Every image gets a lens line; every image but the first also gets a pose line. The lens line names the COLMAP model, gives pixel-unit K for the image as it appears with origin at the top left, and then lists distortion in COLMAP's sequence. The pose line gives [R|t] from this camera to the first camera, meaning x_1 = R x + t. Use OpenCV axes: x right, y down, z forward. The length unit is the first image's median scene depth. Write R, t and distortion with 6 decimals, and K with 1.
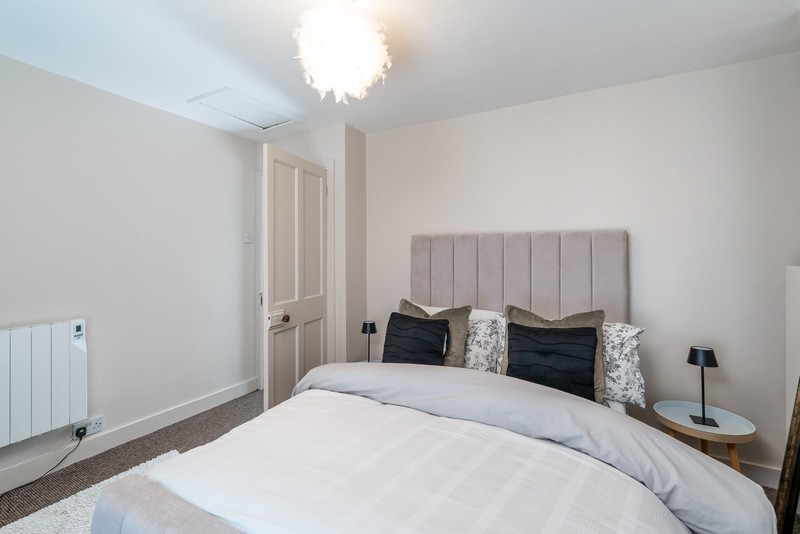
lens RADIAL K [[359.7, 0, 399.4], [0, 359.7, 256.4], [0, 0, 1]] dist [-0.000160, 0.000014]
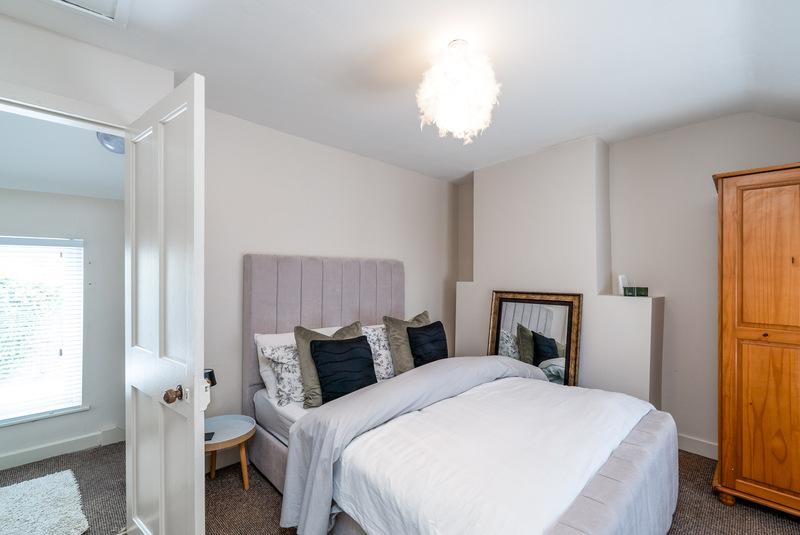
lens RADIAL K [[349.2, 0, 401.0], [0, 349.2, 273.2], [0, 0, 1]] dist [0.000312, 0.000023]
pose [[0.278601, 0.026756, 0.960034, -0.780518], [0.015329, 0.999361, -0.032301, 0.023704], [-0.960285, 0.023715, 0.278013, 0.548205]]
